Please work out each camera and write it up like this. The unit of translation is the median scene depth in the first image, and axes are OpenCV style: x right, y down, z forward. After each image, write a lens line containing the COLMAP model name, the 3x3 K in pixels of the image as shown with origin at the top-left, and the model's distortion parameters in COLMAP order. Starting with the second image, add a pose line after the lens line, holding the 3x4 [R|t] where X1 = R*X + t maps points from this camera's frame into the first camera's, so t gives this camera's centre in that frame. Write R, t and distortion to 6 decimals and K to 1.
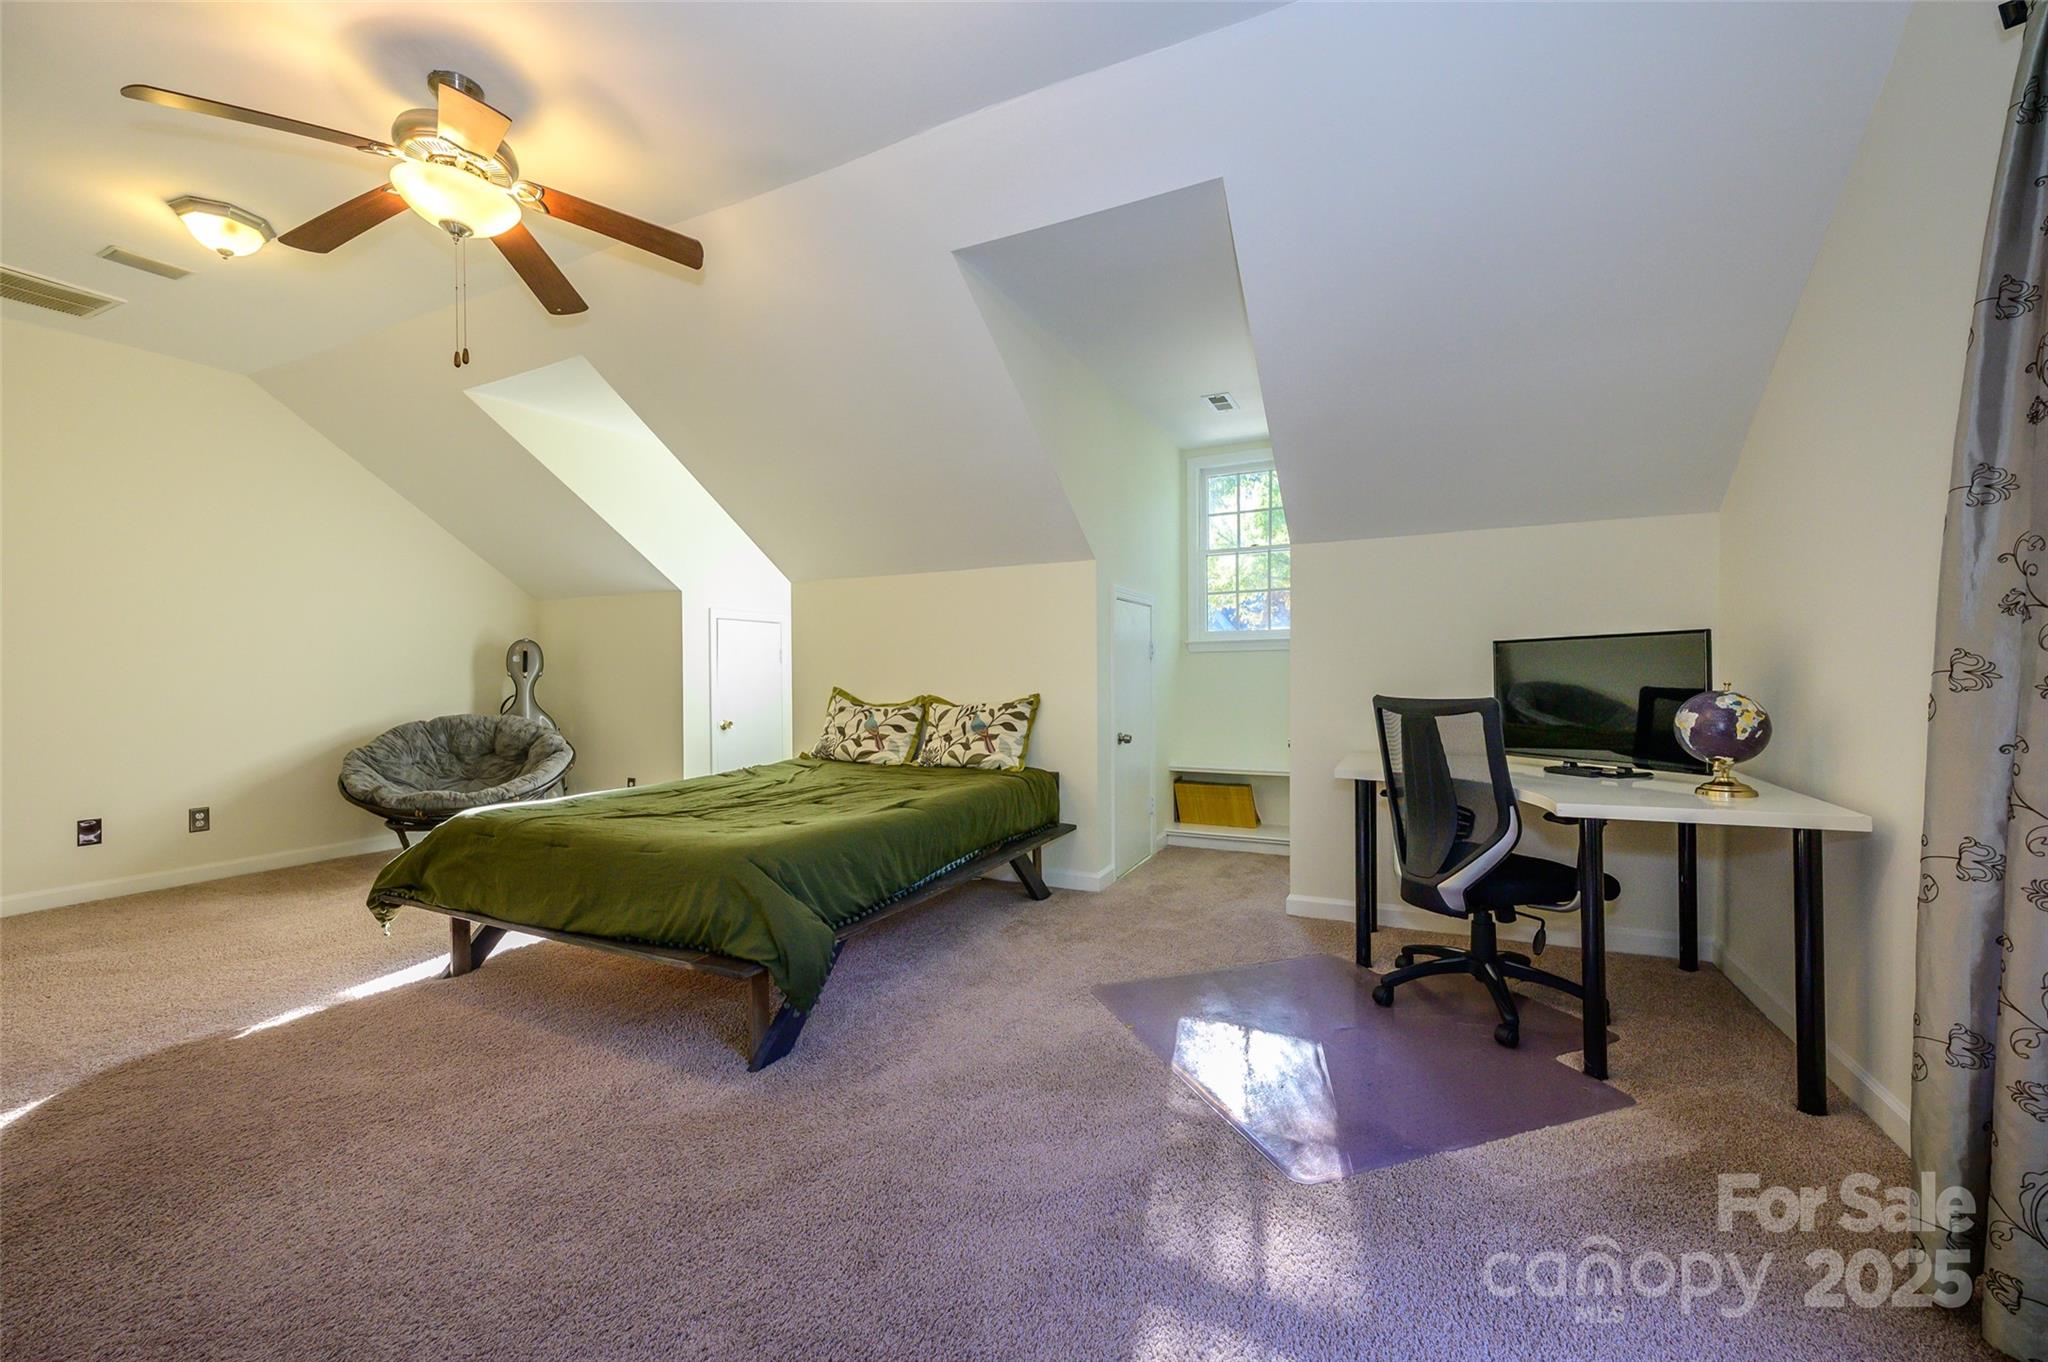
lens RADIAL K [[809.7, 0, 1024.0], [0, 809.7, 674.8], [0, 0, 1]] dist [-0.001652, -0.000099]
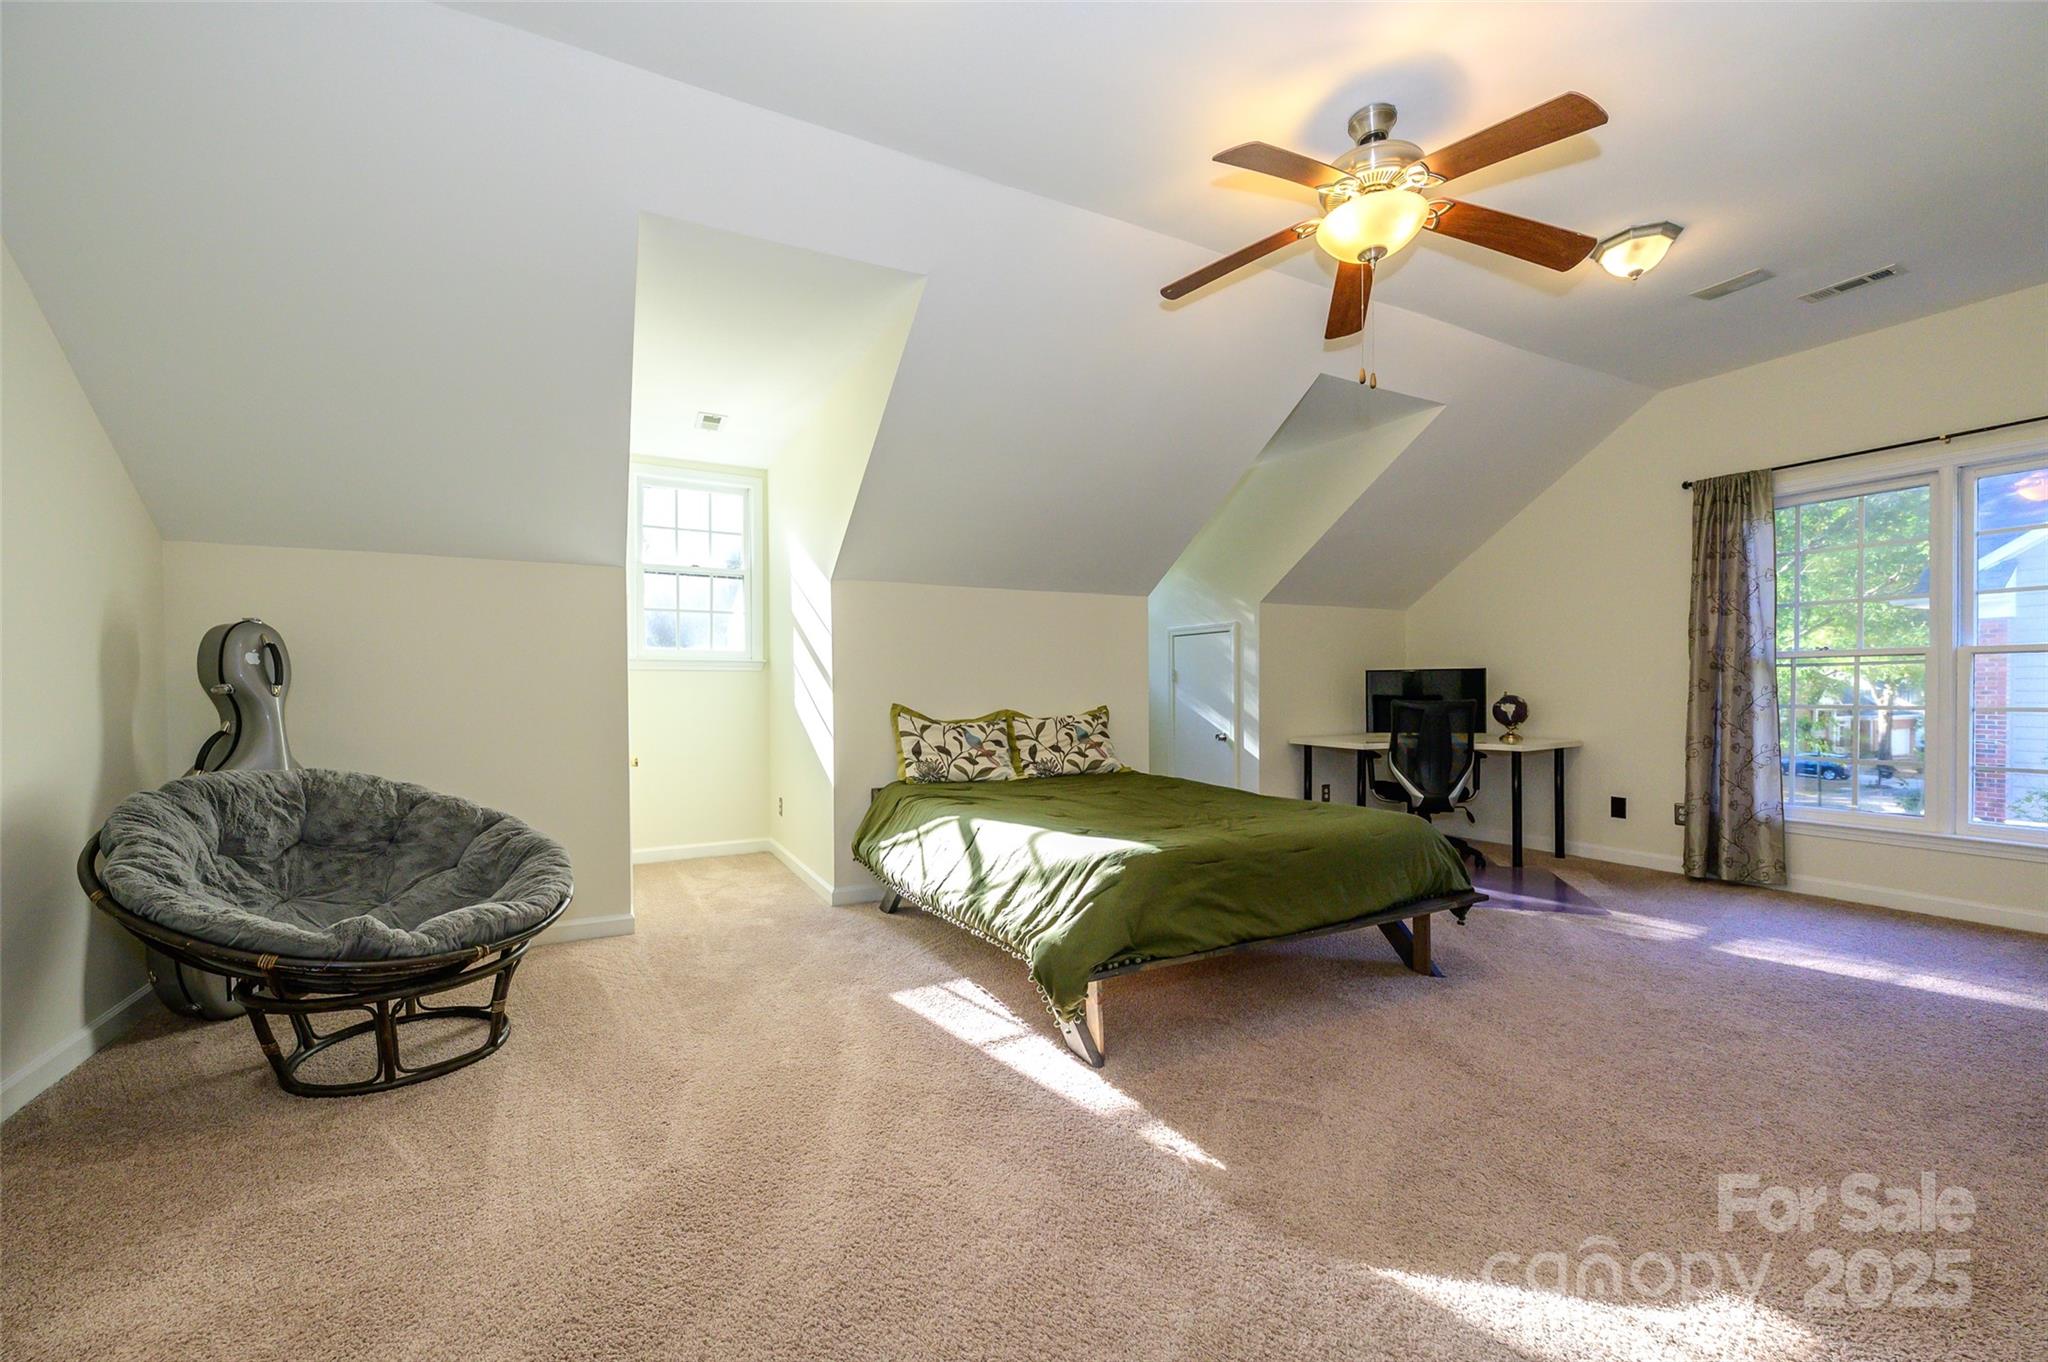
lens RADIAL K [[809.7, 0, 1024.0], [0, 809.7, 674.8], [0, 0, 1]] dist [-0.001652, -0.000099]
pose [[0.590402, 0.020344, 0.806853, -0.959763], [0.013380, 0.999298, -0.034987, 0.017943], [-0.806998, 0.031452, 0.589716, 0.401988]]
